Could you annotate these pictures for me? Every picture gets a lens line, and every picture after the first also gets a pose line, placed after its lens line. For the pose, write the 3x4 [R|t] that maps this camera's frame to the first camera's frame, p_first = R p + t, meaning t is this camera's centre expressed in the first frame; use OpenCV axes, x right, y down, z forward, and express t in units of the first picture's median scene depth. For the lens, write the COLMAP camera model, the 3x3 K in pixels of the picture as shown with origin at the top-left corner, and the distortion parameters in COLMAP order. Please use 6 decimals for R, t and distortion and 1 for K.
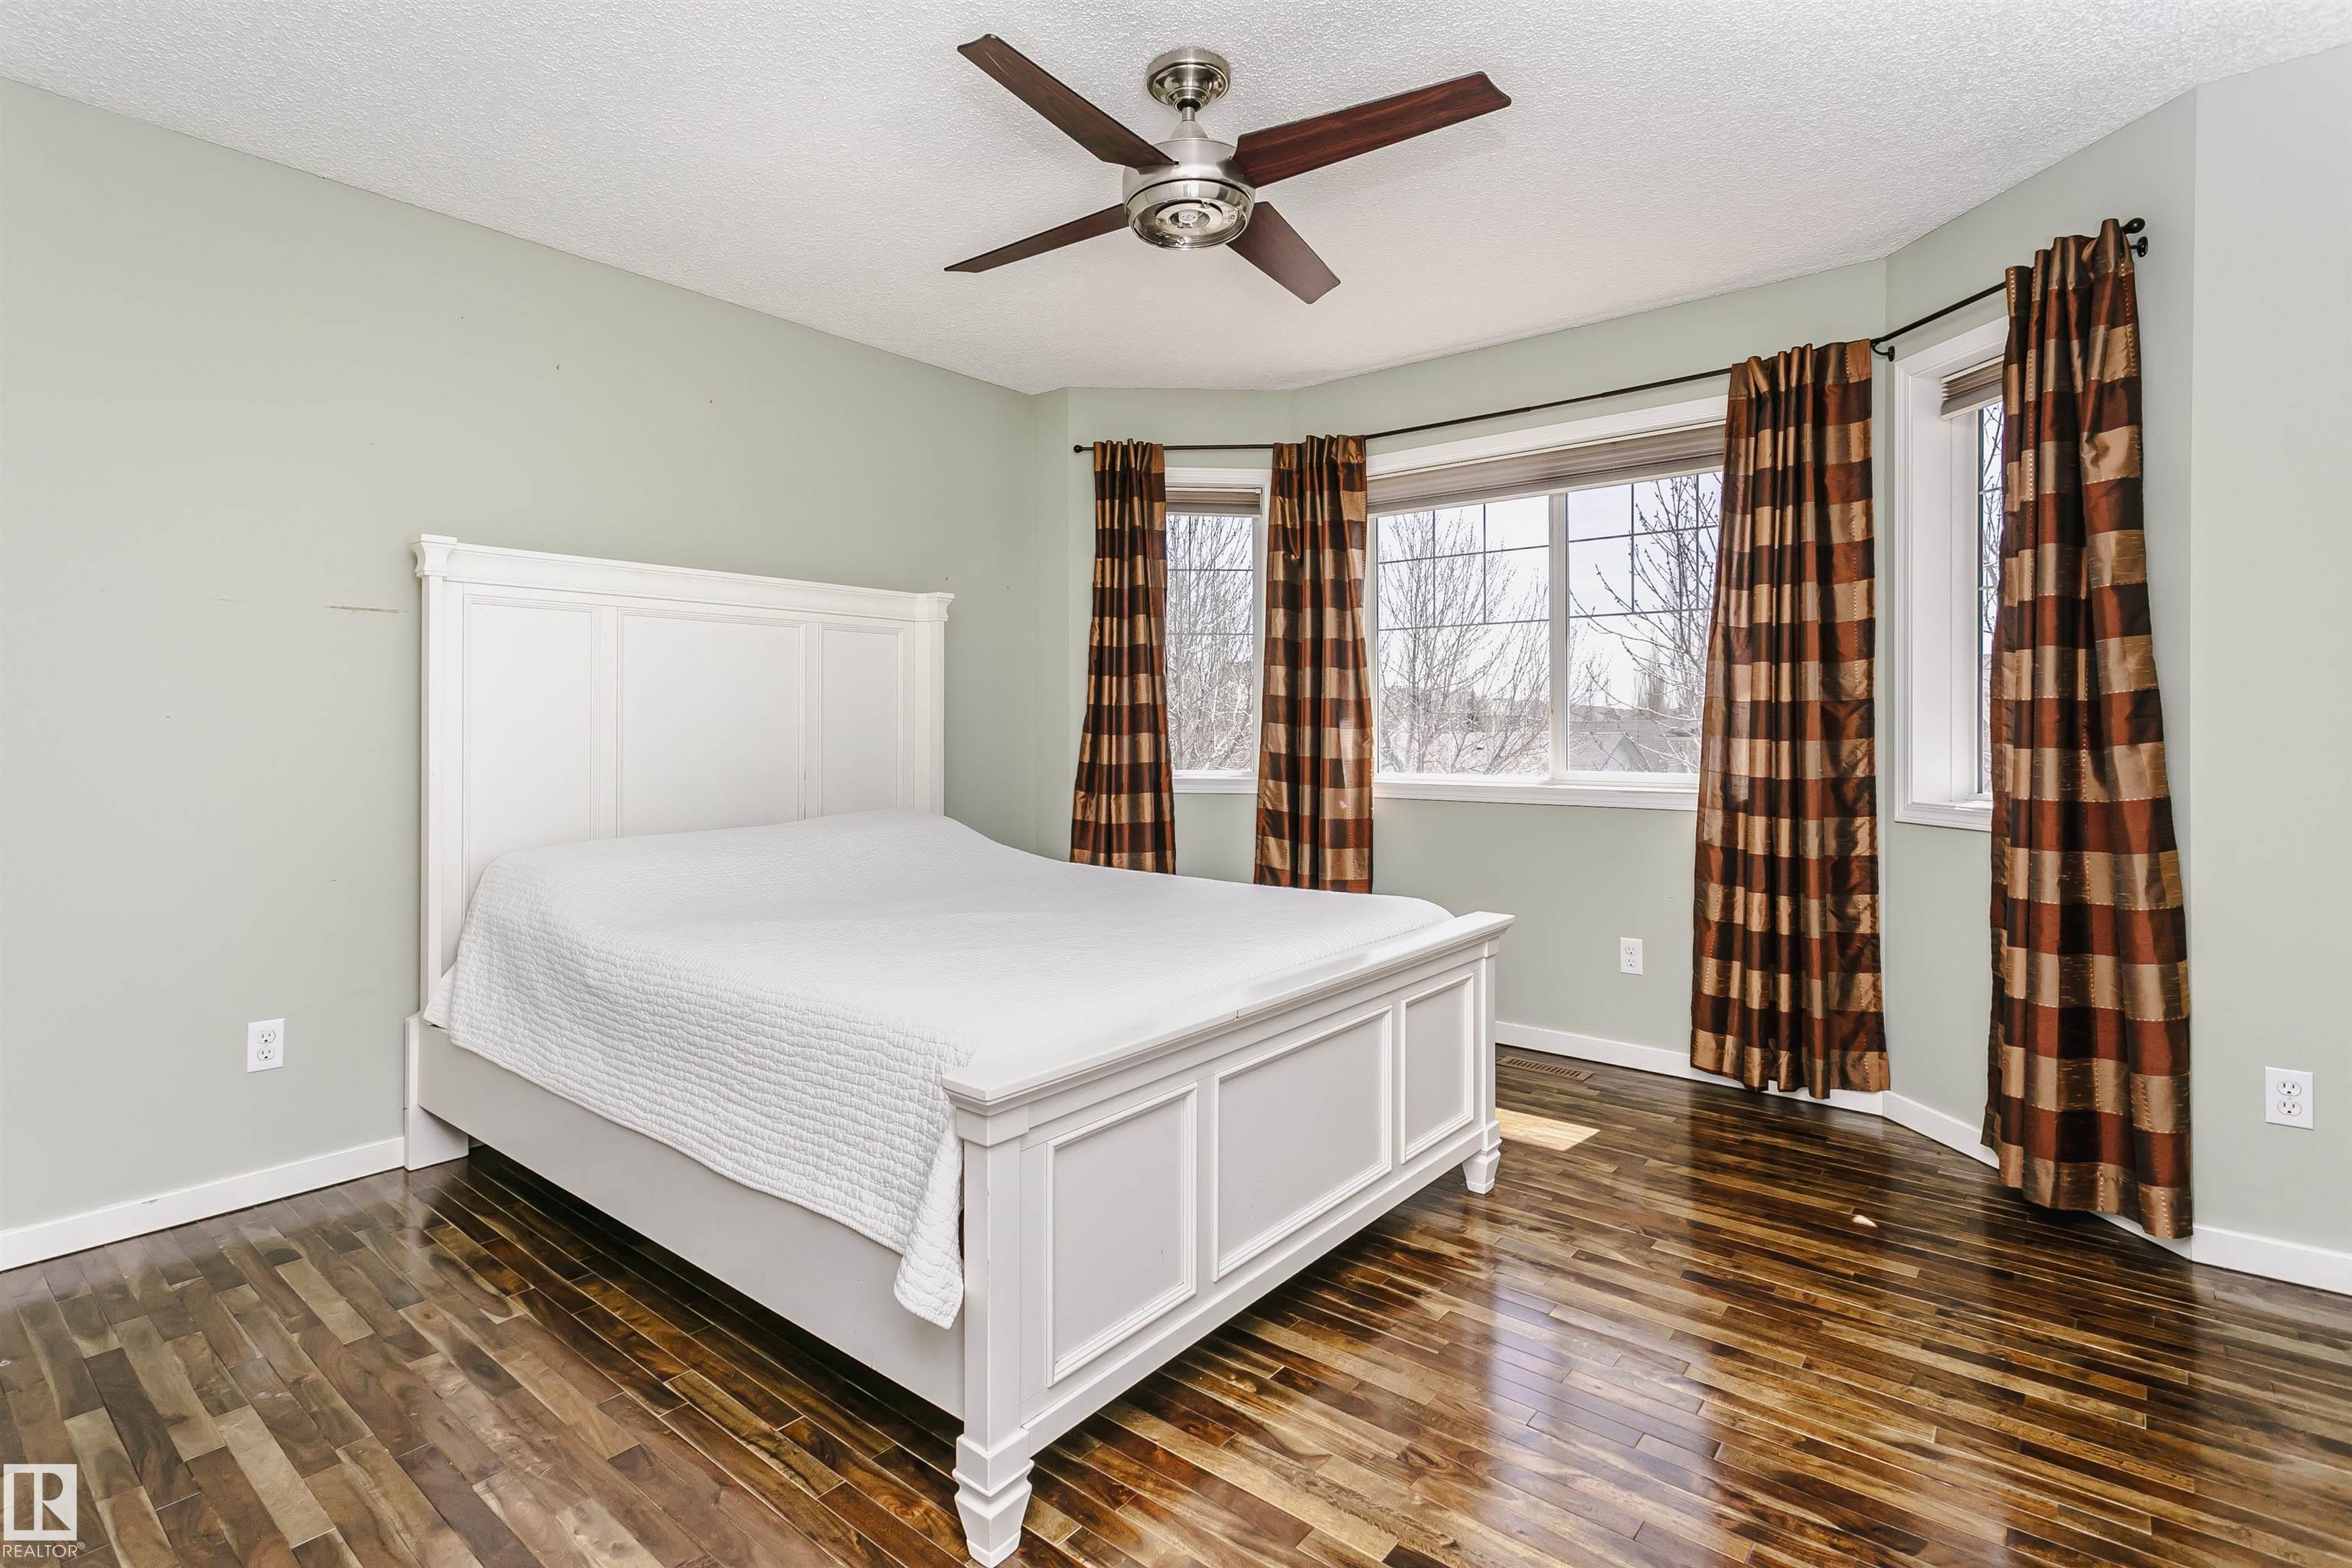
lens RADIAL K [[1181.2, 0, 1169.1], [0, 1181.2, 761.7], [0, 0, 1]] dist [0.001918, 0.000444]
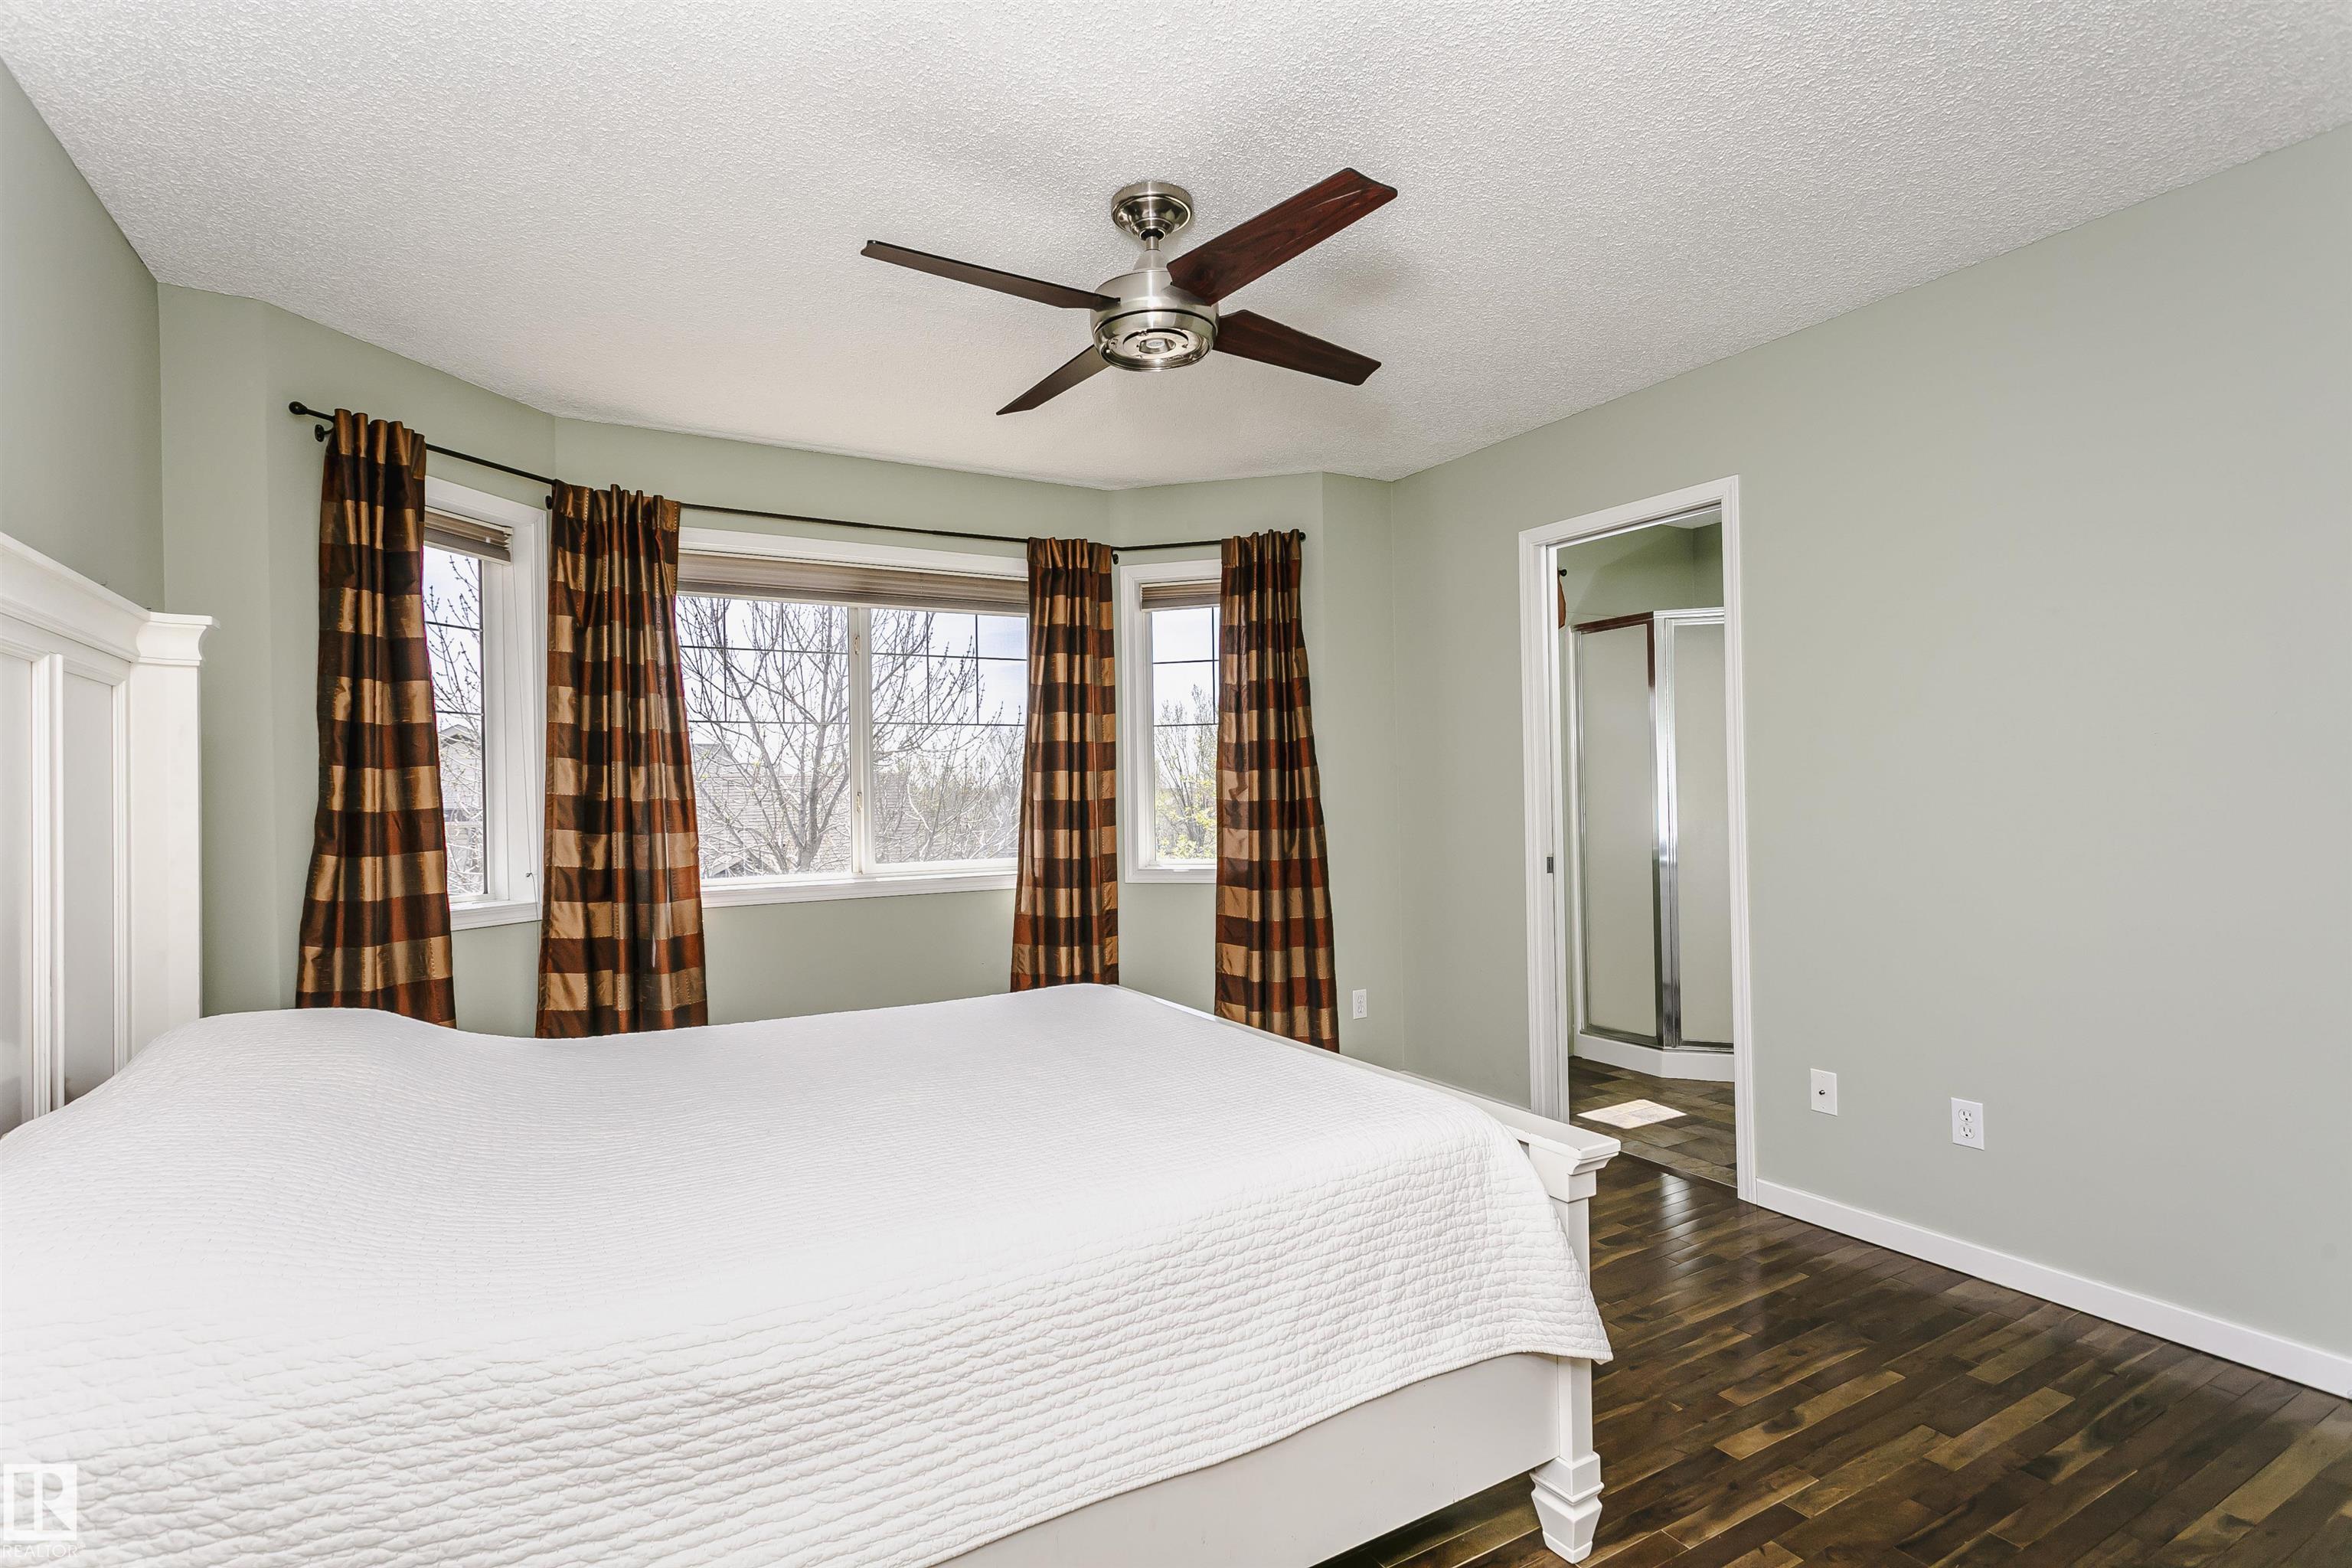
lens RADIAL K [[1125.4, 0, 1176.0], [0, 1125.4, 784.0], [0, 0, 1]] dist [0.001131, 0.000390]
pose [[0.341103, 0.009098, 0.939982, -0.521338], [0.047776, 0.998493, -0.027002, -0.024623], [-0.938811, 0.054119, 0.340154, 0.383749]]
